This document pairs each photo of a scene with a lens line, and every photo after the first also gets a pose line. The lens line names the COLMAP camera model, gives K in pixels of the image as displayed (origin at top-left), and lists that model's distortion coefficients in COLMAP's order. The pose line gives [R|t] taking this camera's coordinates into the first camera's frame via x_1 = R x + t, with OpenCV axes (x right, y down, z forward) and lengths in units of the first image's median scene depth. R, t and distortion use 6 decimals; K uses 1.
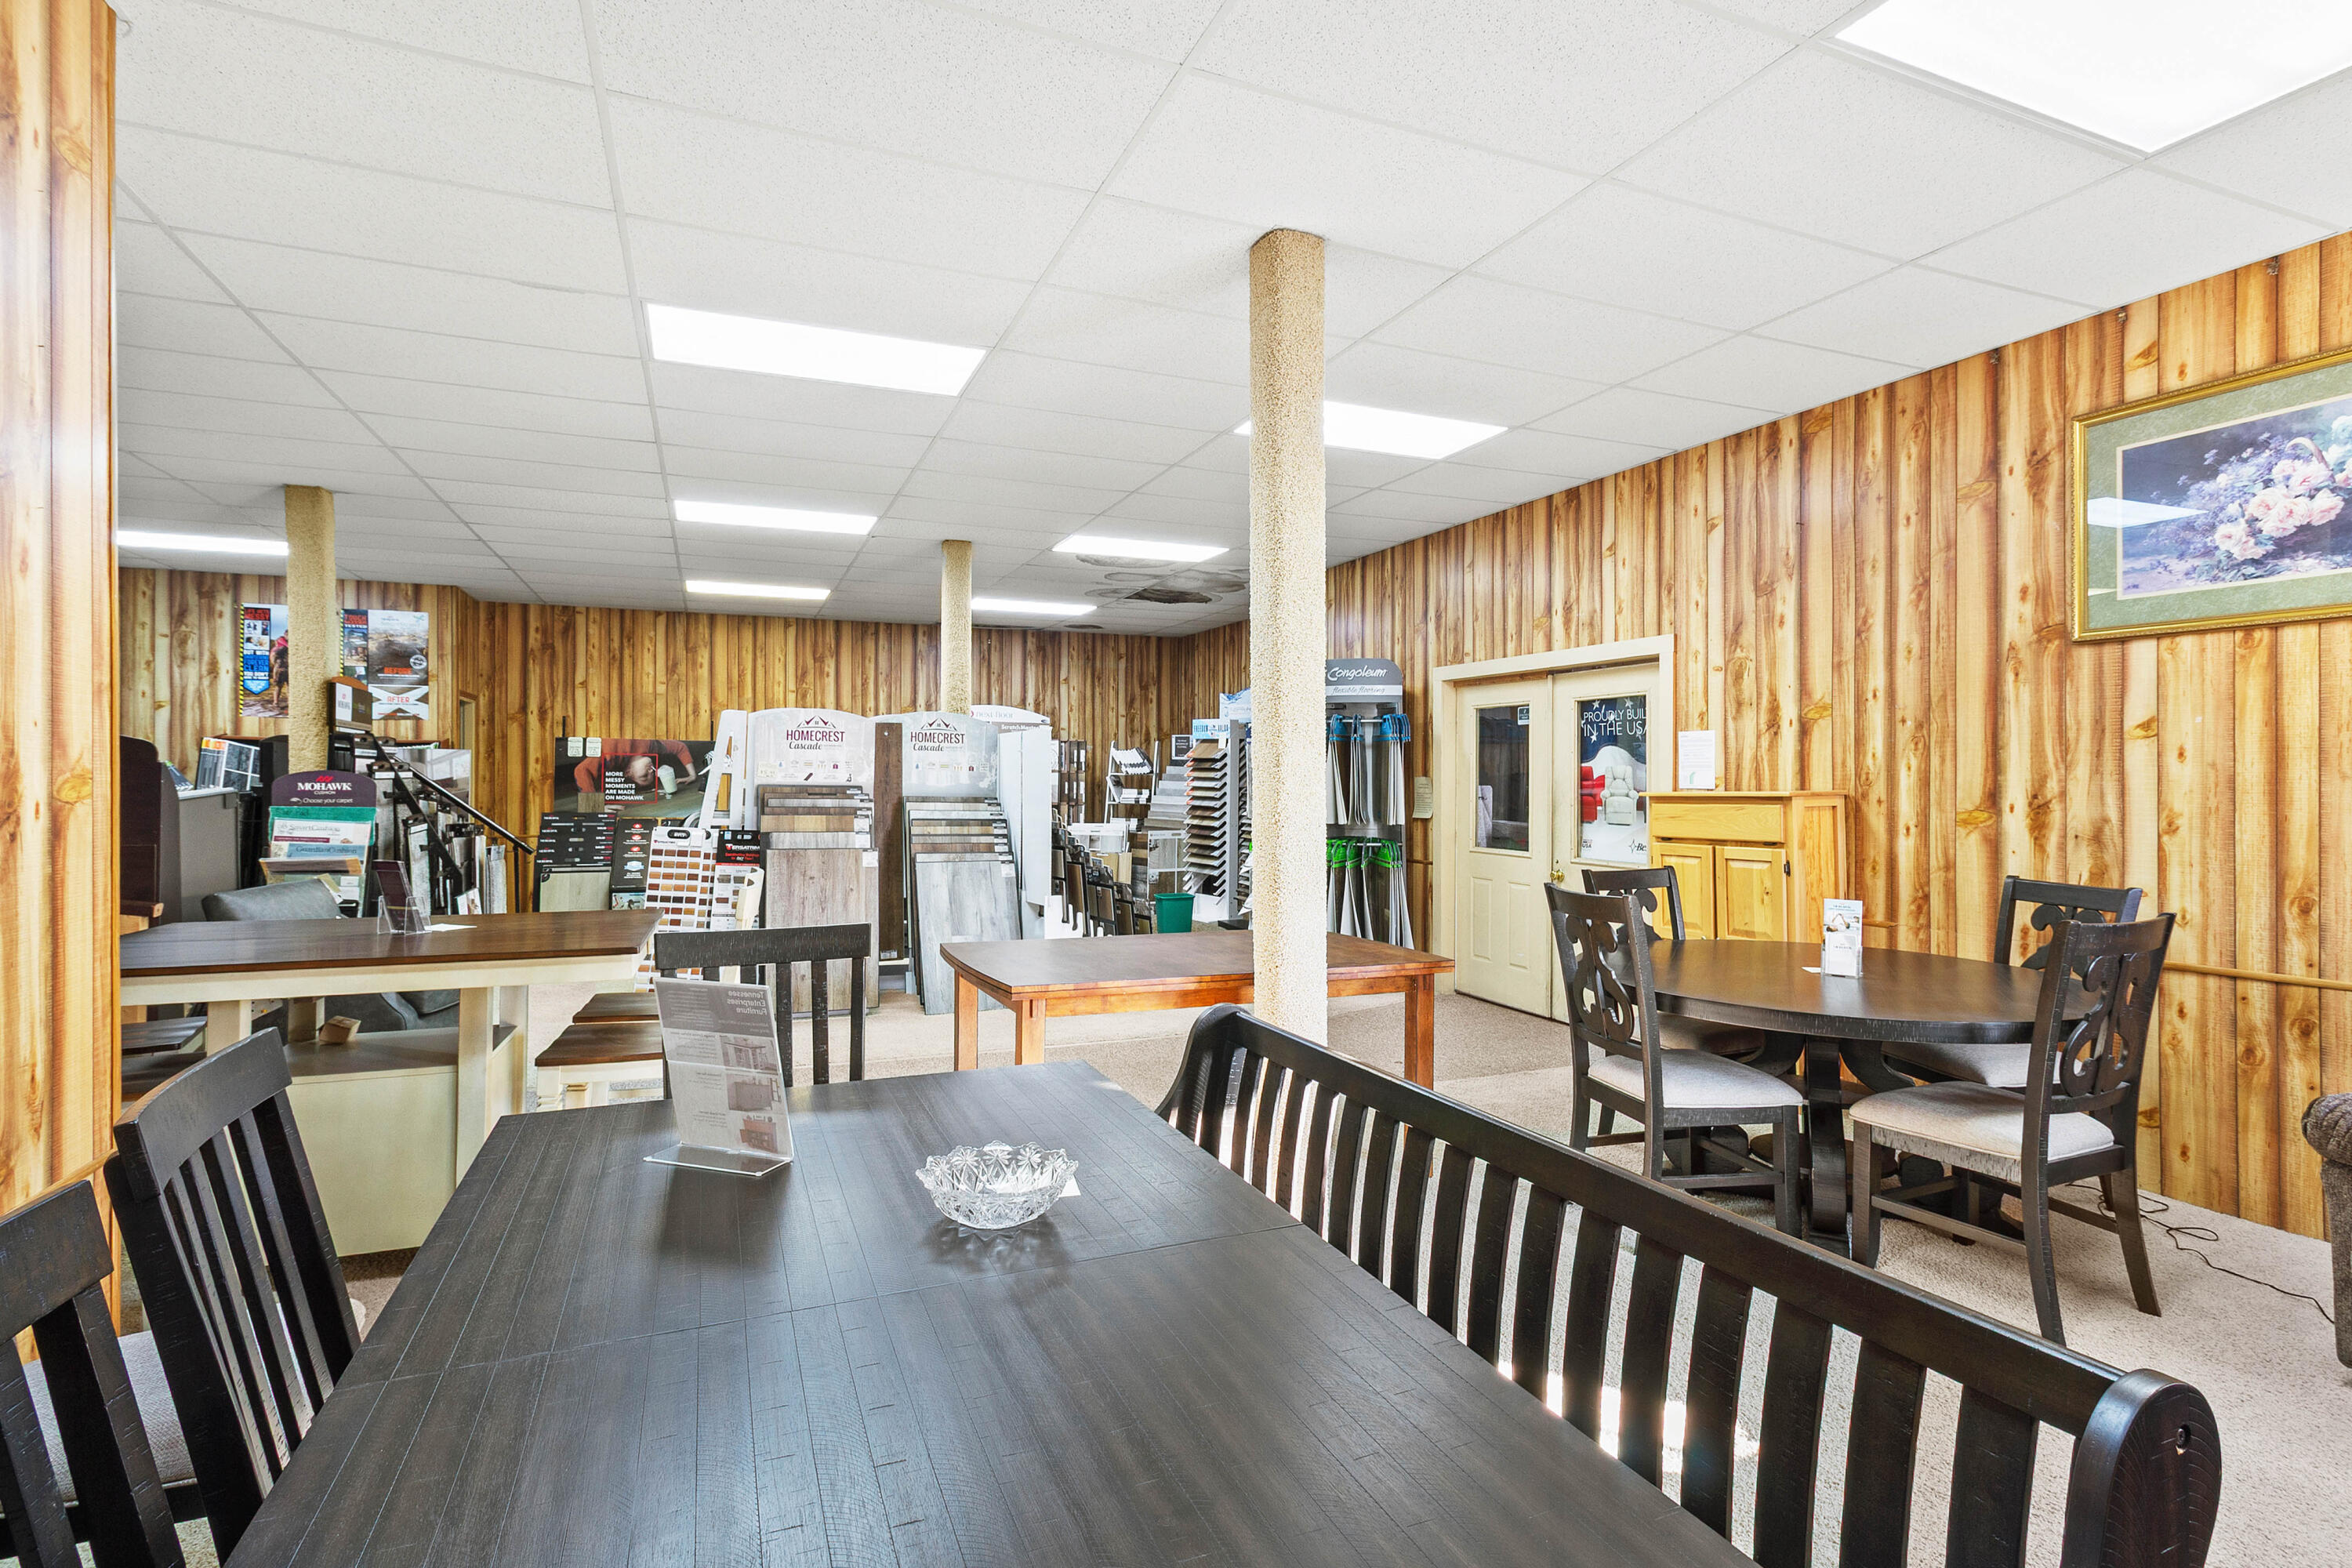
lens RADIAL K [[1104.2, 0, 1166.8], [0, 1104.2, 773.8], [0, 0, 1]] dist [0.008752, -0.000029]
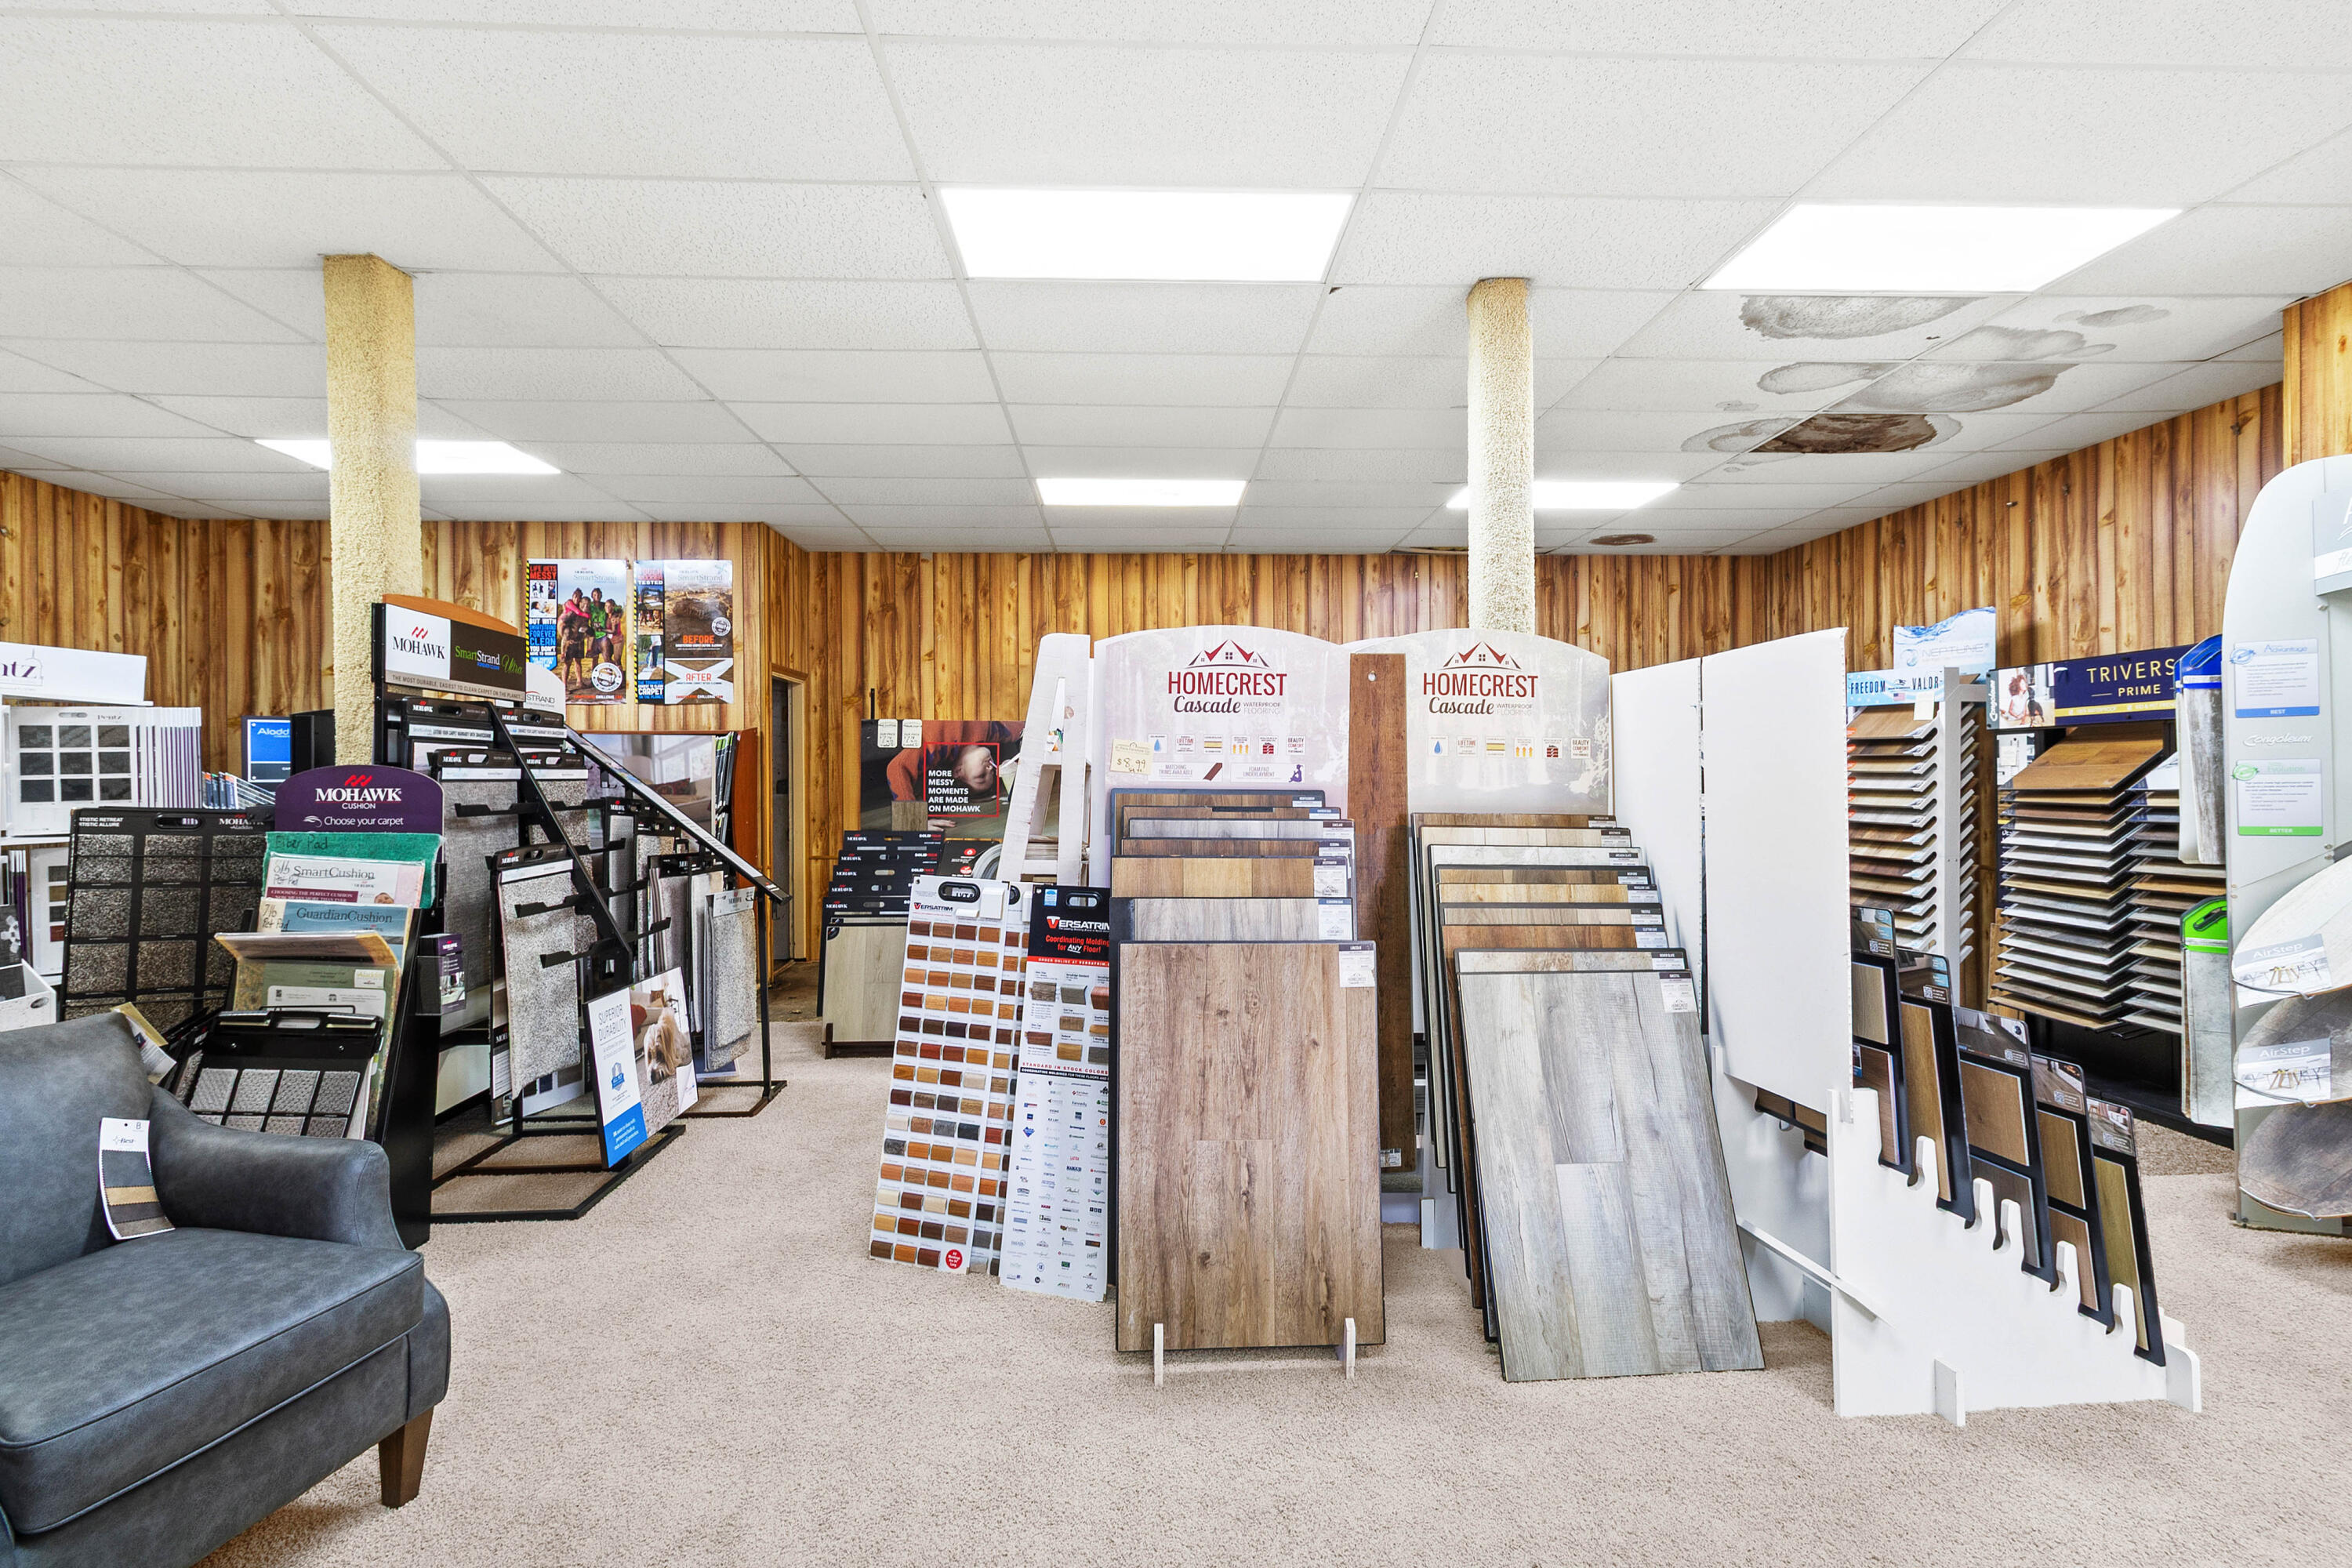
lens RADIAL K [[1104.2, 0, 1187.7], [0, 1104.2, 776.9], [0, 0, 1]] dist [0.008752, -0.000029]
pose [[0.942572, -0.007124, -0.333928, -0.172639], [0.007148, 0.999974, -0.001159, 0.005280], [0.333928, -0.001294, 0.942598, 0.537586]]
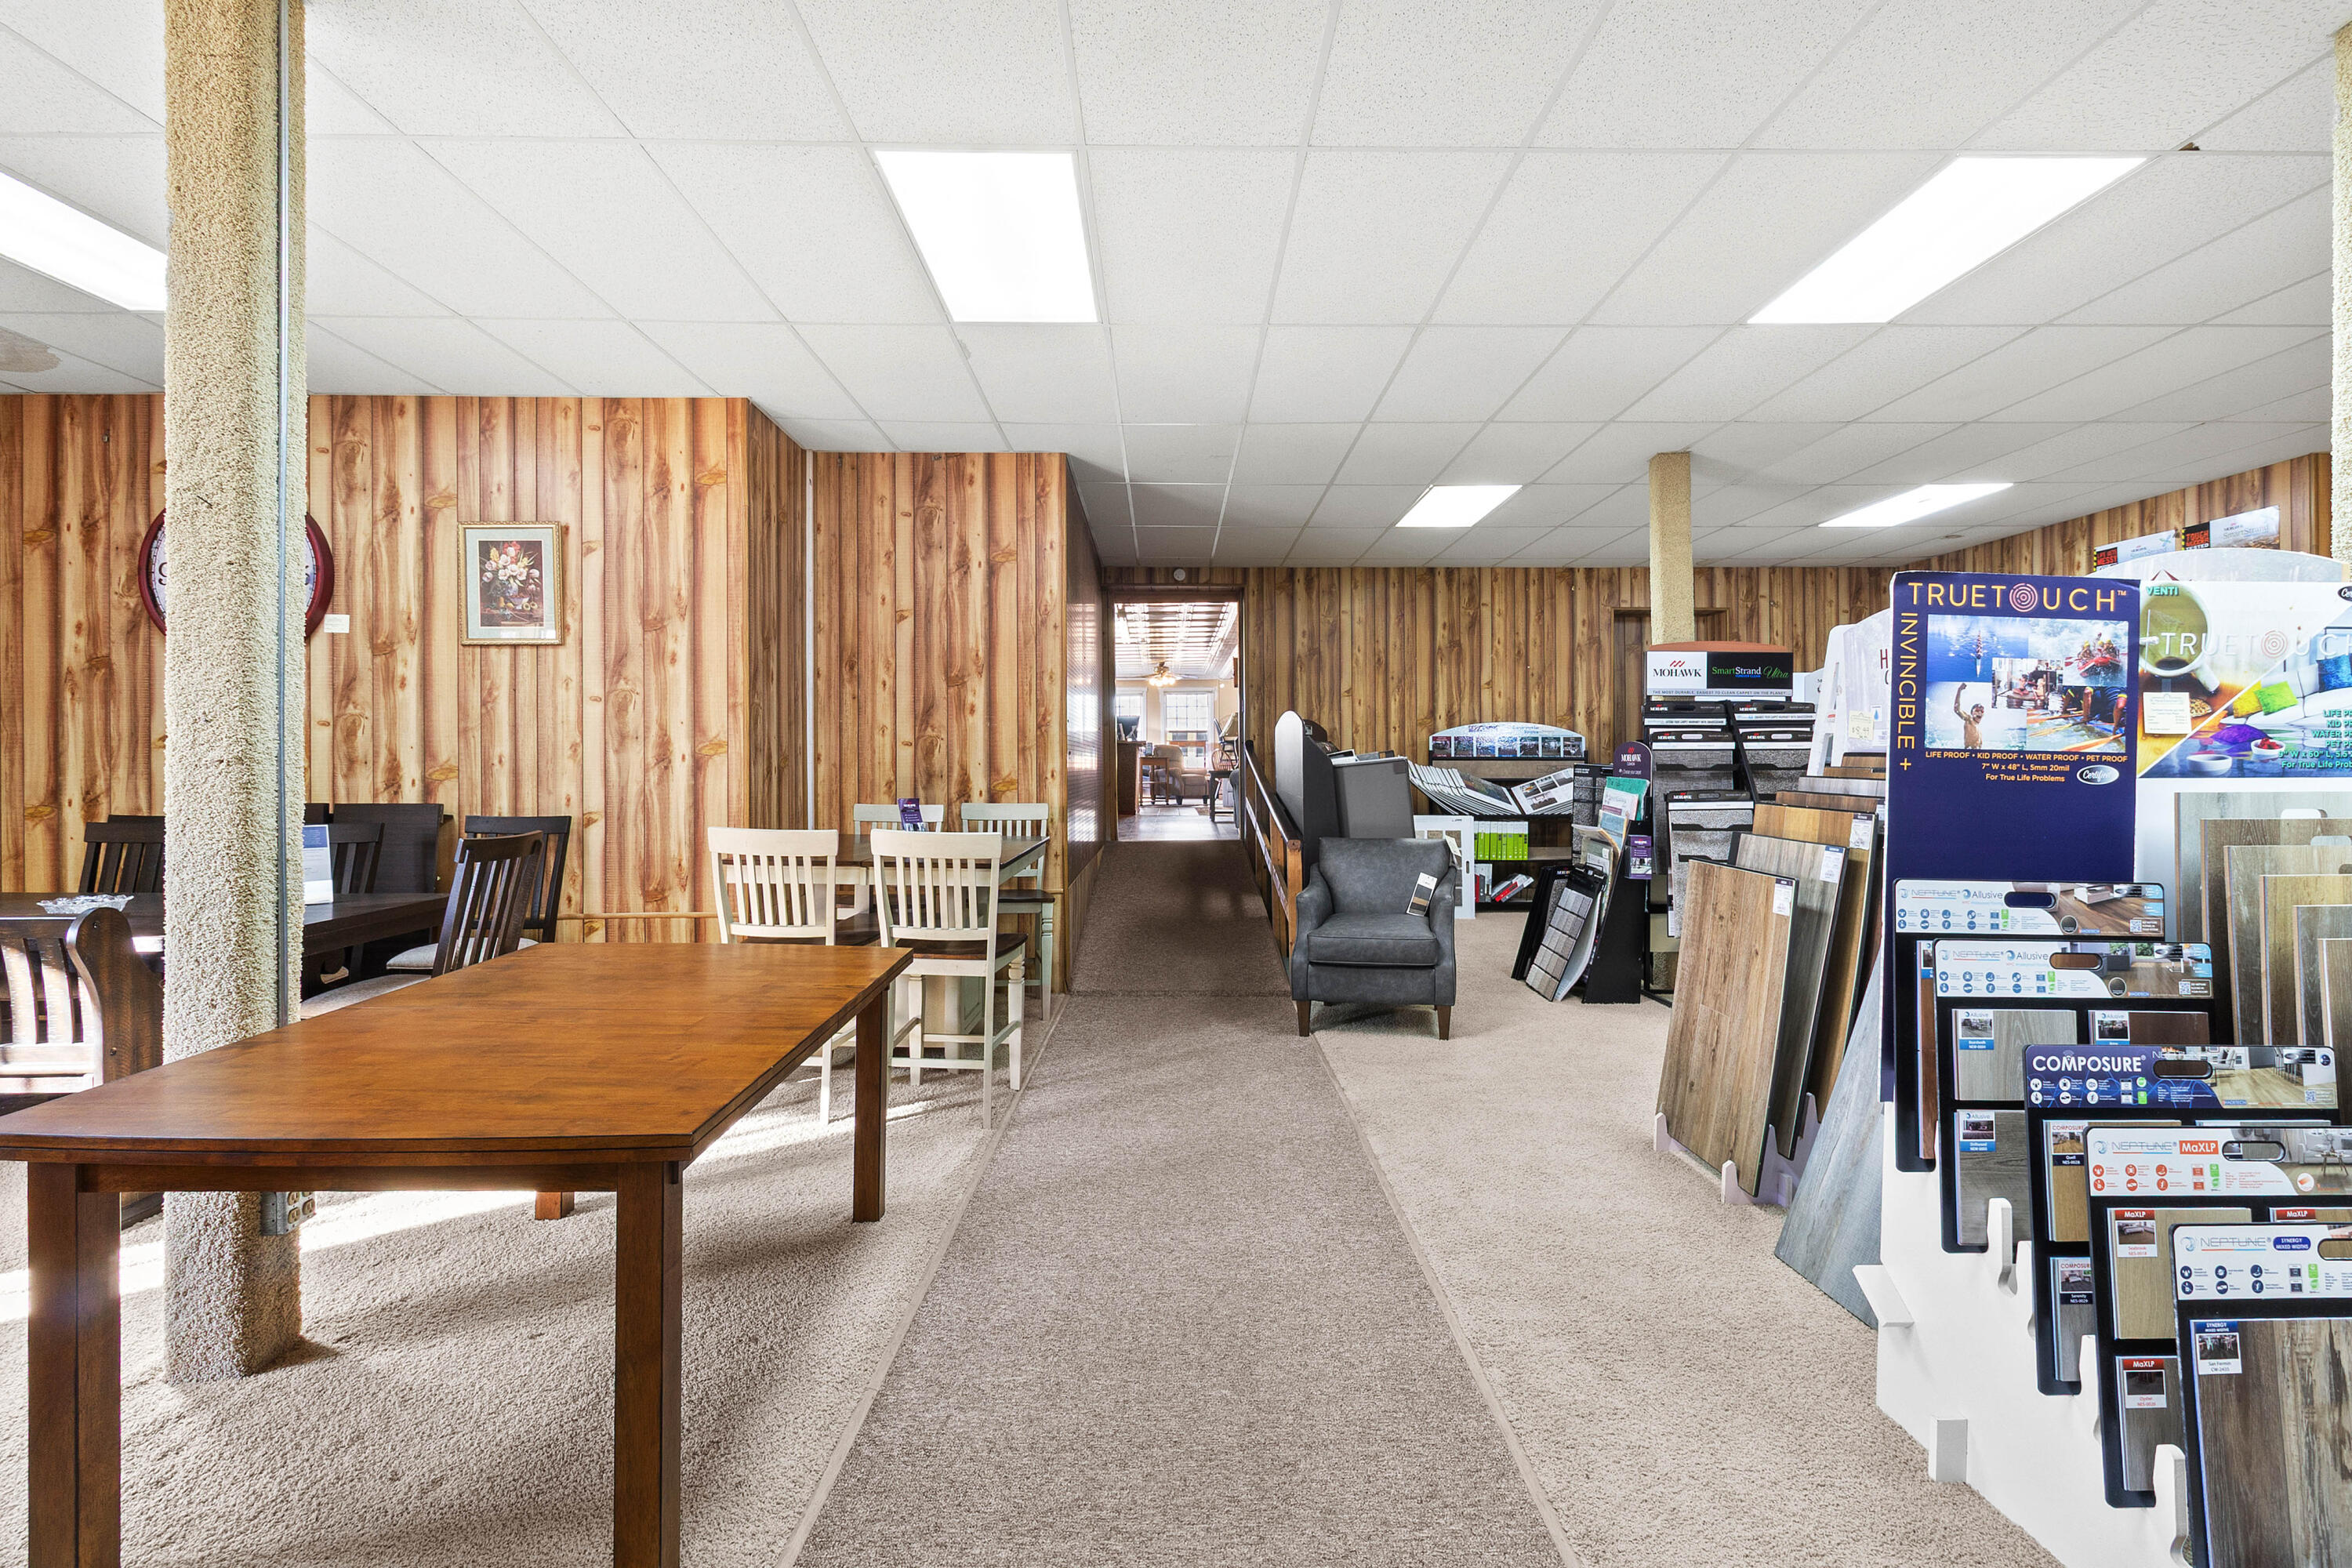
lens RADIAL K [[1104.2, 0, 1188.3], [0, 1104.2, 762.1], [0, 0, 1]] dist [0.008752, -0.000029]
pose [[-0.358900, -0.002155, -0.933374, 0.263868], [0.000134, 0.999997, -0.002360, 0.015033], [0.933376, -0.000972, -0.358899, 0.843676]]
